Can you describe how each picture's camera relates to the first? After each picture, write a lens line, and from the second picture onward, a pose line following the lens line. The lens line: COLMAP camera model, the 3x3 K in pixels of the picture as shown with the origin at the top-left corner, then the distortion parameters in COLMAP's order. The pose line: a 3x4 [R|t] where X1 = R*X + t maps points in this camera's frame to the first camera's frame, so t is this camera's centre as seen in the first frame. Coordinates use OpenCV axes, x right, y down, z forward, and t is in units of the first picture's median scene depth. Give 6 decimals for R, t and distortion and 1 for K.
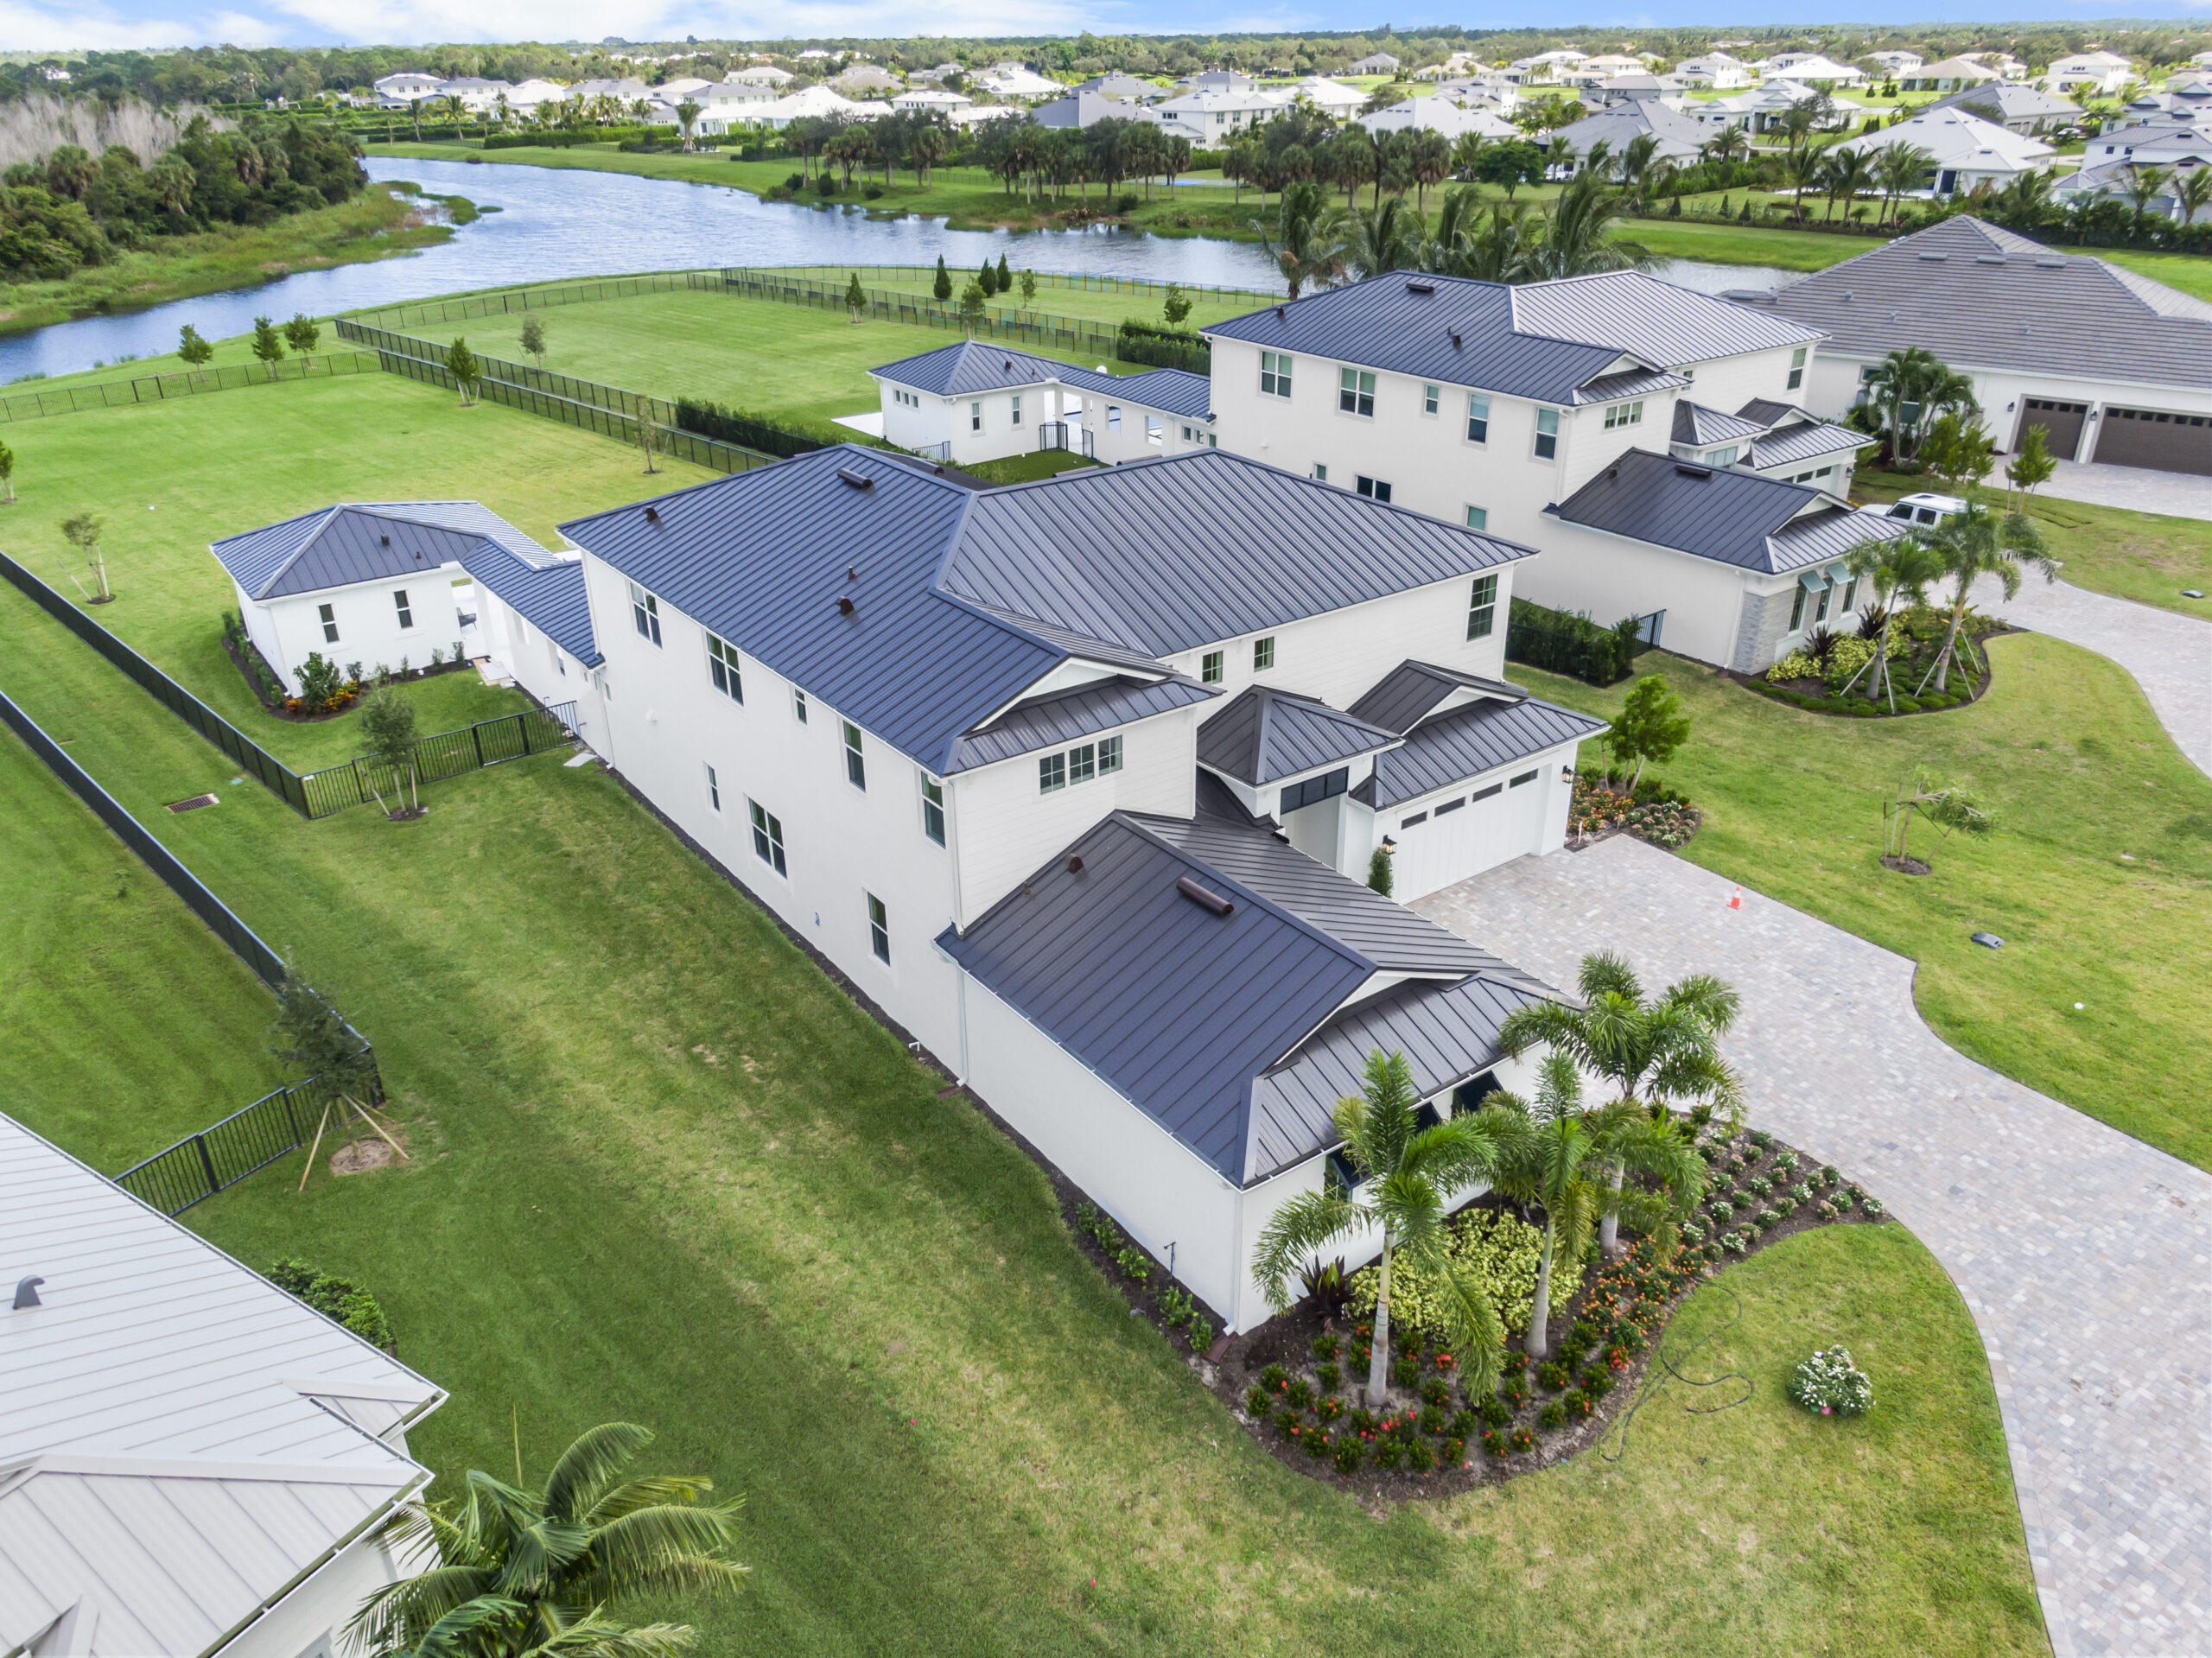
lens RADIAL K [[1569.8, 0, 1089.4], [0, 1569.8, 830.6], [0, 0, 1]] dist [0.025130, -0.022473]
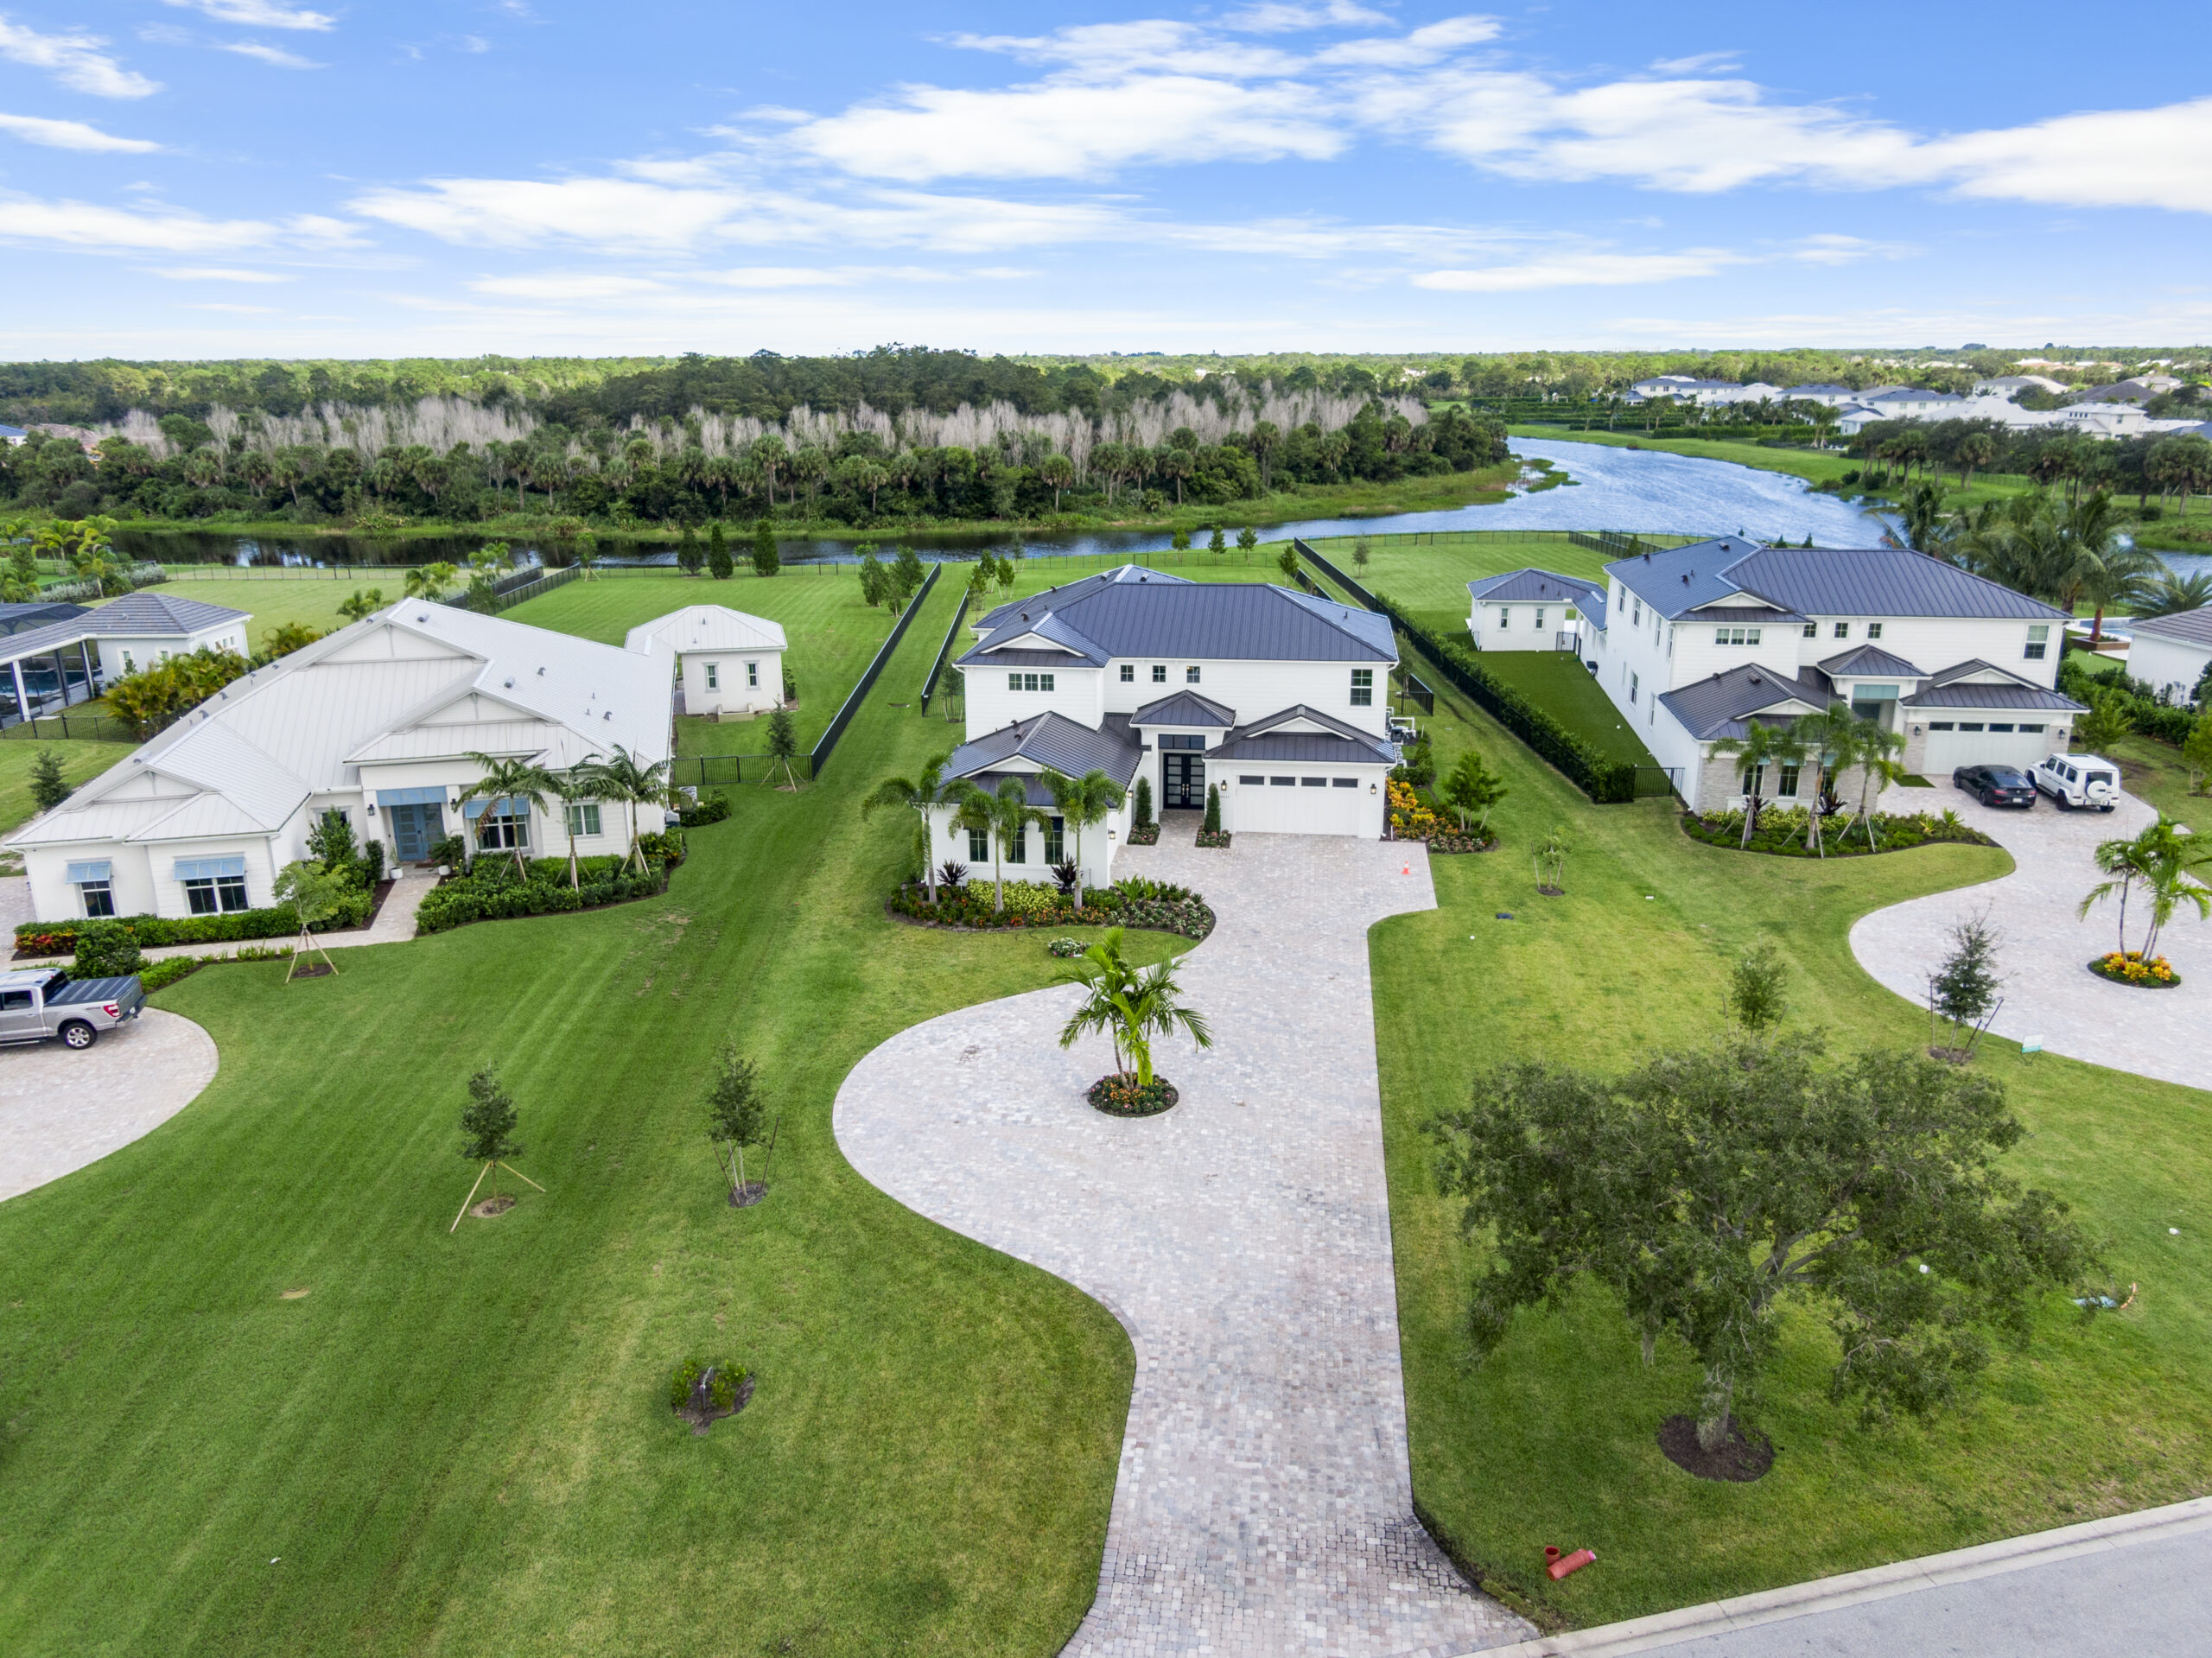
lens RADIAL K [[1569.8, 0, 1108.4], [0, 1569.8, 826.0], [0, 0, 1]] dist [0.025130, -0.022473]
pose [[0.728047, 0.205215, -0.654091, 0.472371], [-0.311768, 0.948877, -0.049317, 0.068043], [0.610531, 0.239830, 0.754807, -0.169734]]
